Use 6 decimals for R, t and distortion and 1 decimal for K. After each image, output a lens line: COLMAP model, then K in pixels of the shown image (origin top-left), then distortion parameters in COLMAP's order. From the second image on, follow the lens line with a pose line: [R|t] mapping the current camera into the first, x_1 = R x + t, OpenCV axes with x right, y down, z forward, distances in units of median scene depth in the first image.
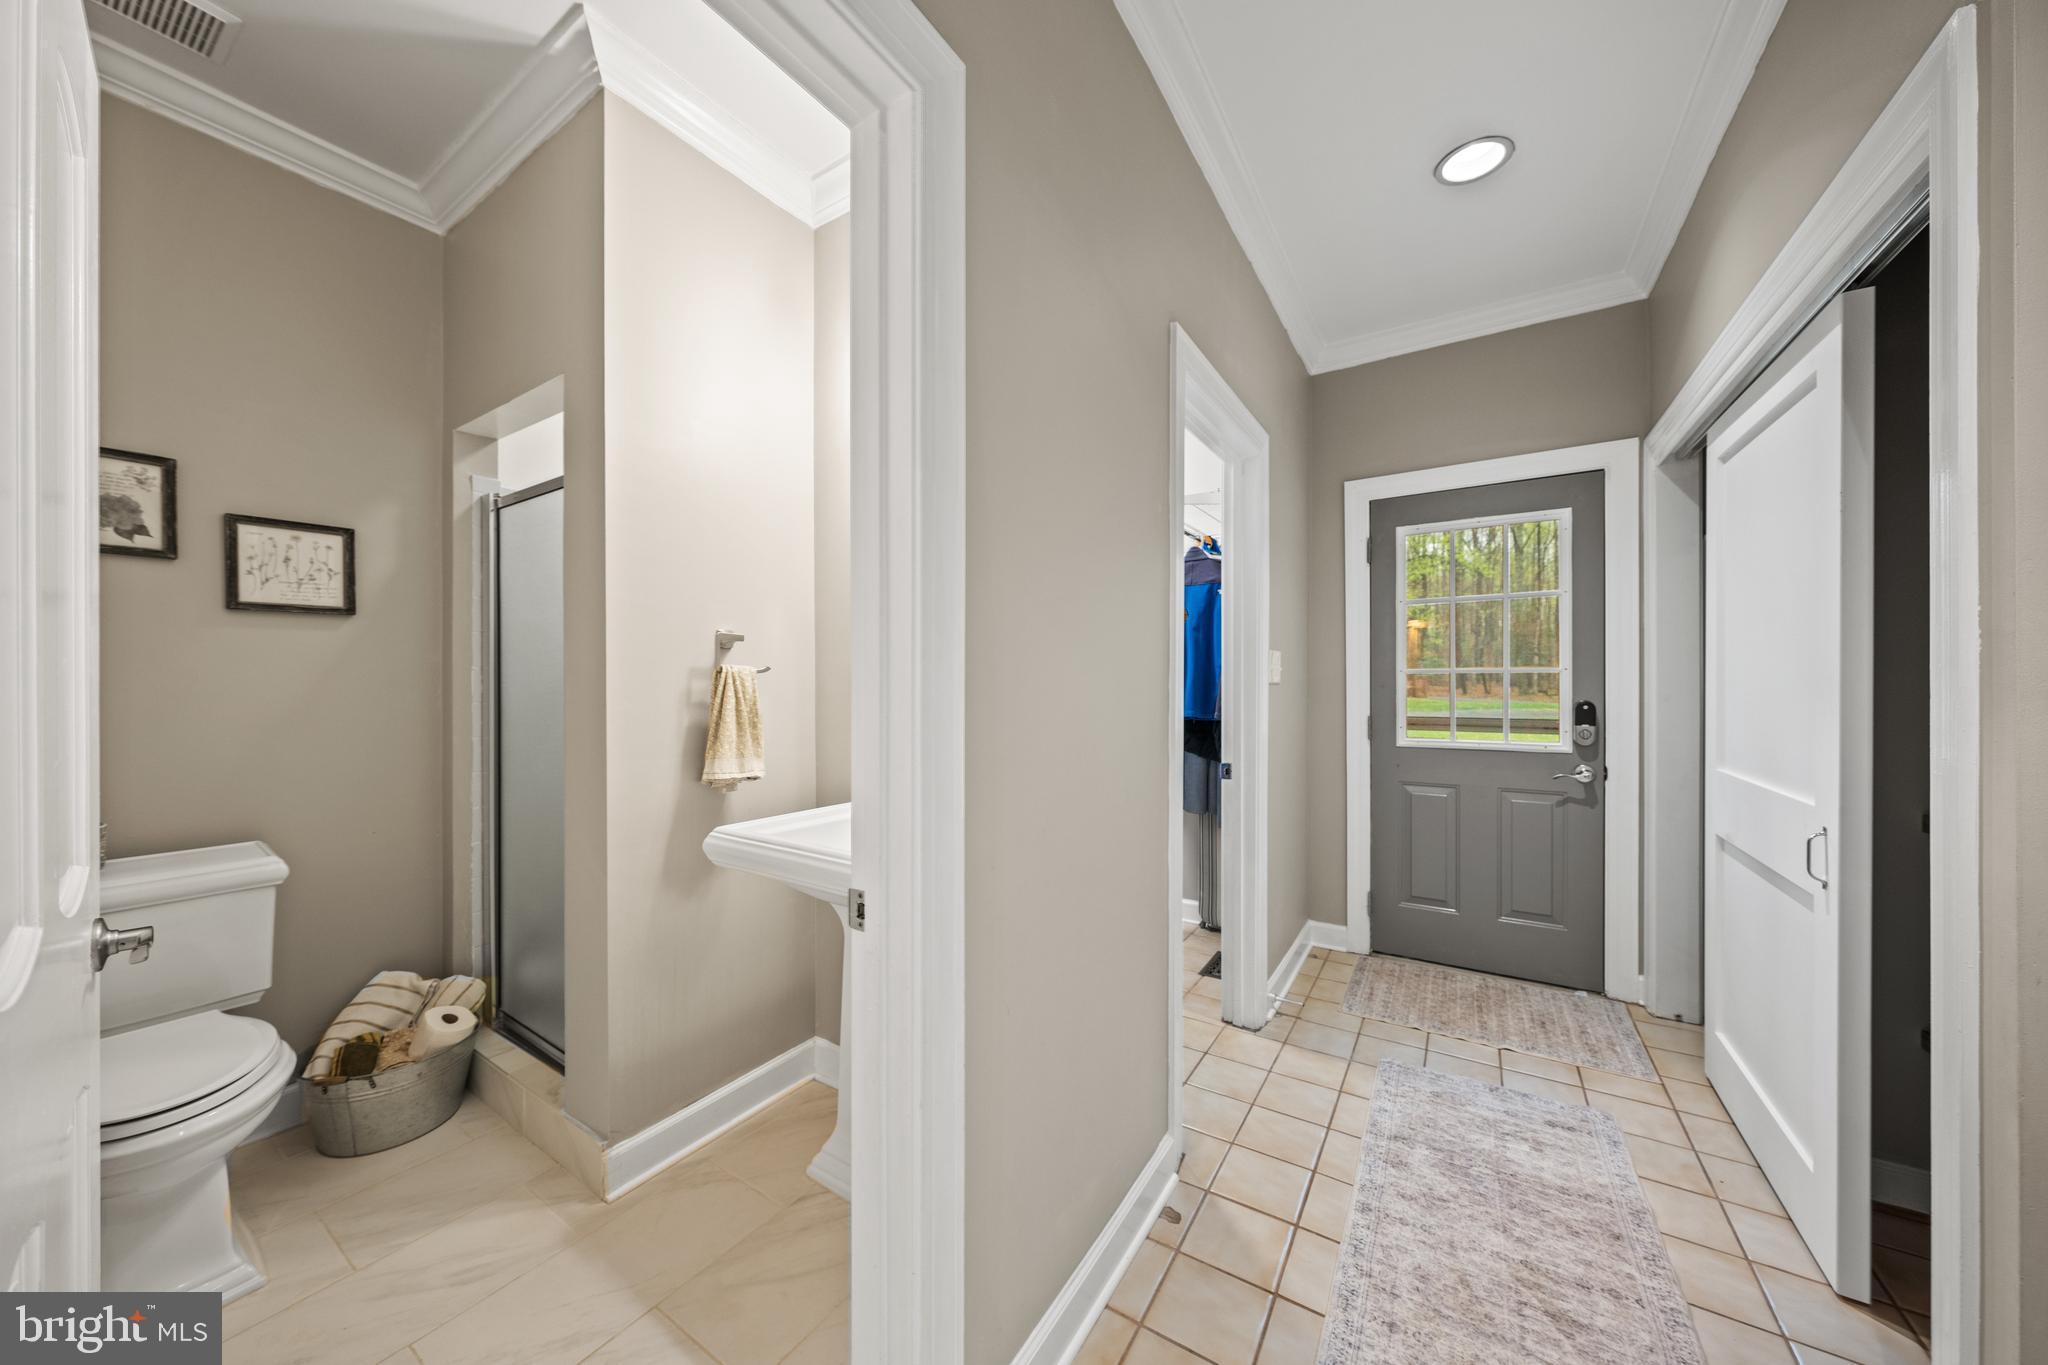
lens RADIAL K [[701.8, 0, 1021.4], [0, 701.8, 674.1], [0, 0, 1]] dist [-0.001949, 0.000179]
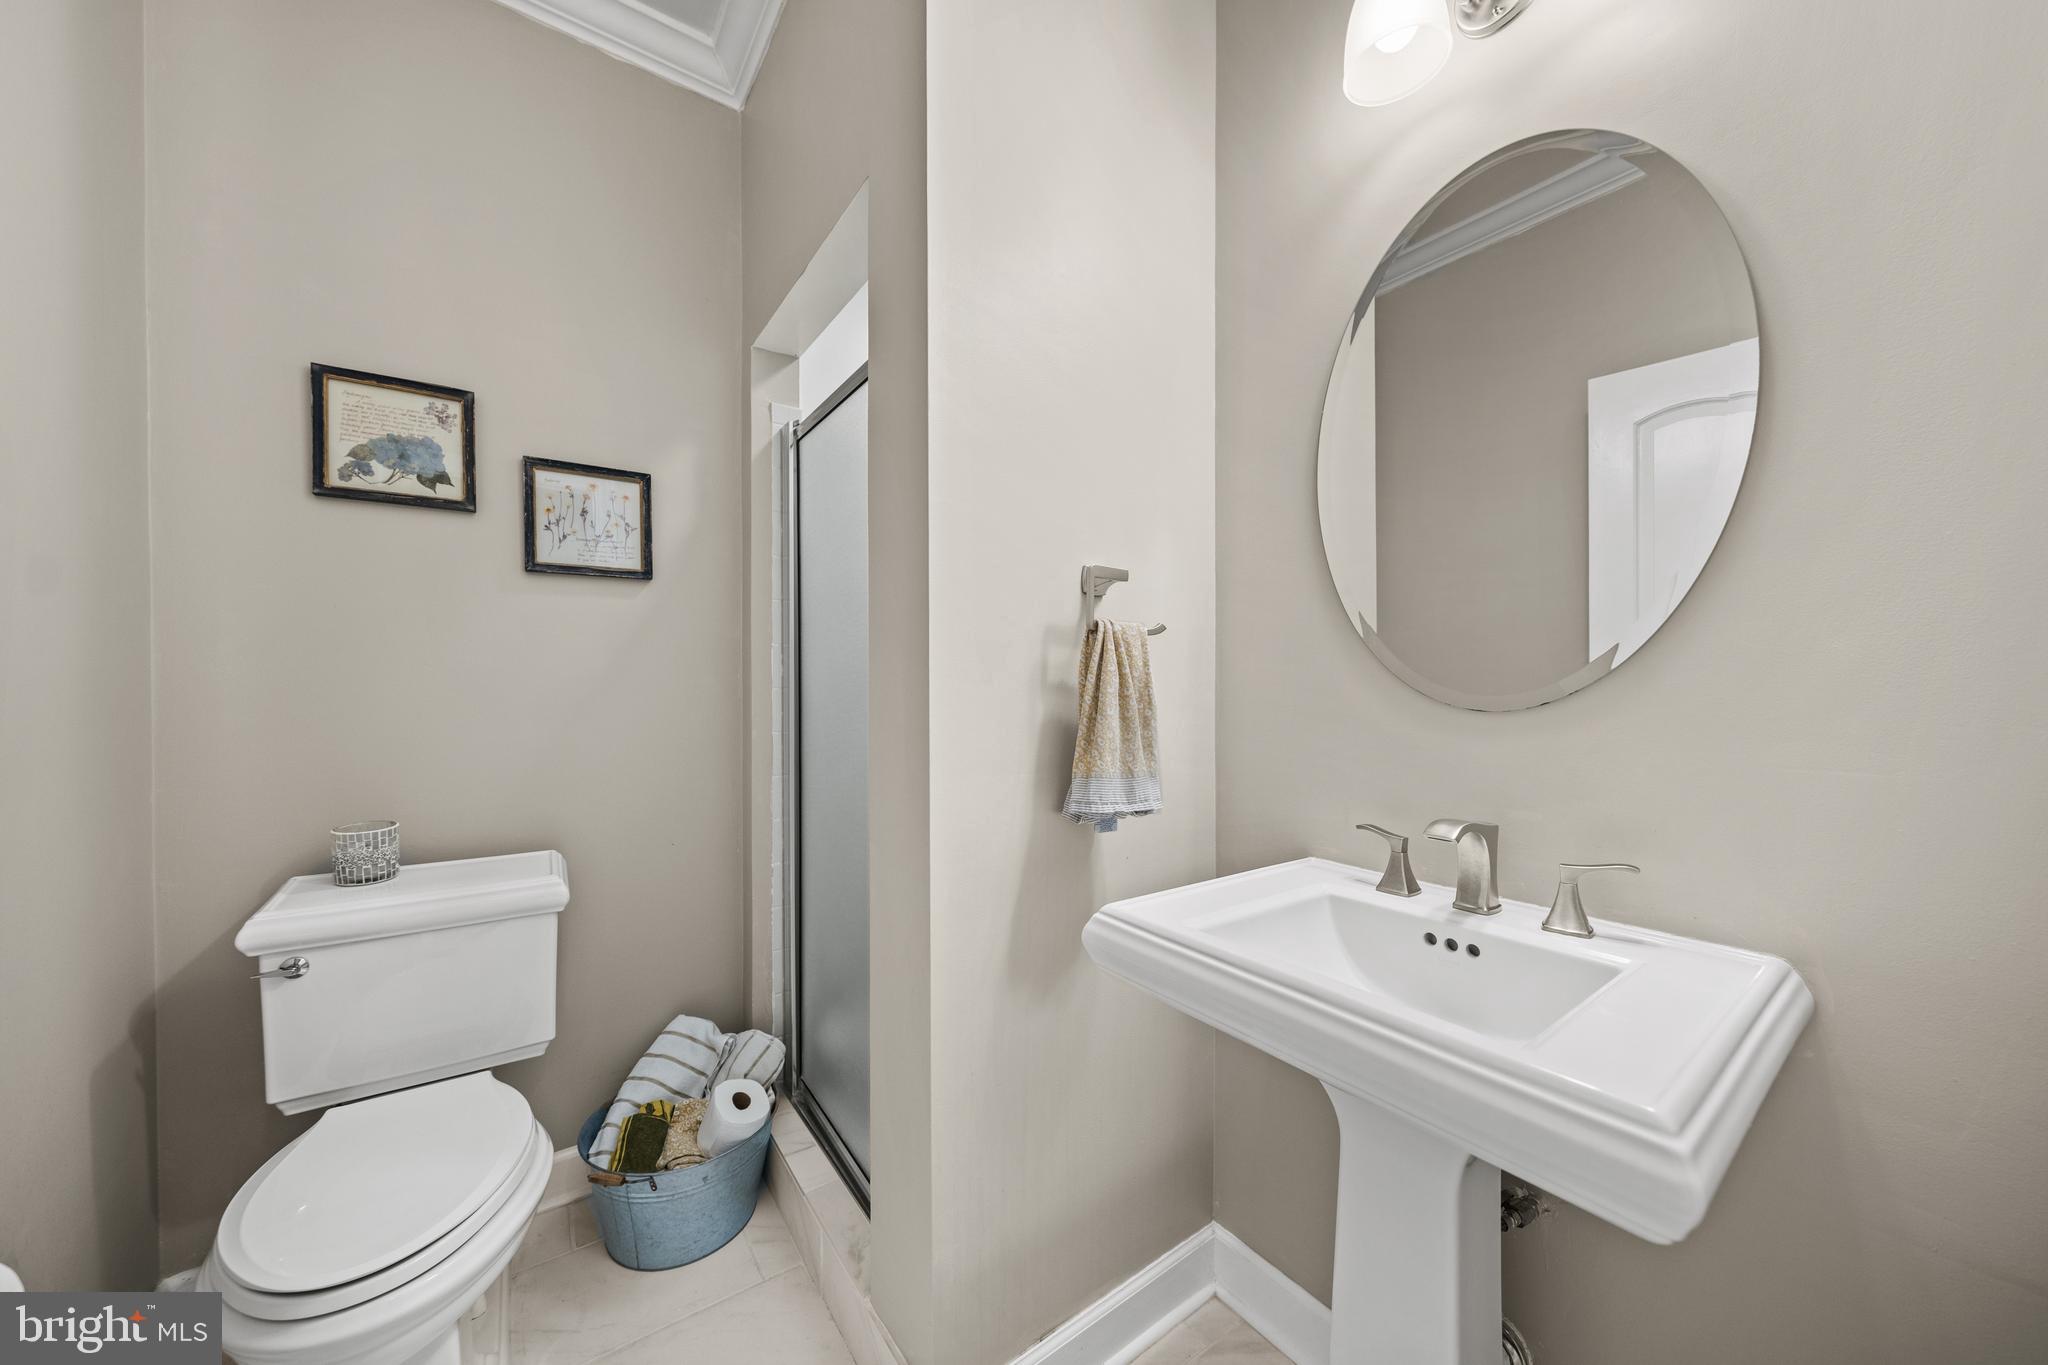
lens RADIAL K [[701.8, 0, 1021.4], [0, 701.8, 674.1], [0, 0, 1]] dist [-0.001949, 0.000179]
pose [[0.932640, -0.005310, -0.360769, -0.260954], [0.002733, 0.999967, -0.007655, 0.036005], [0.360797, 0.006153, 0.932624, 0.406177]]
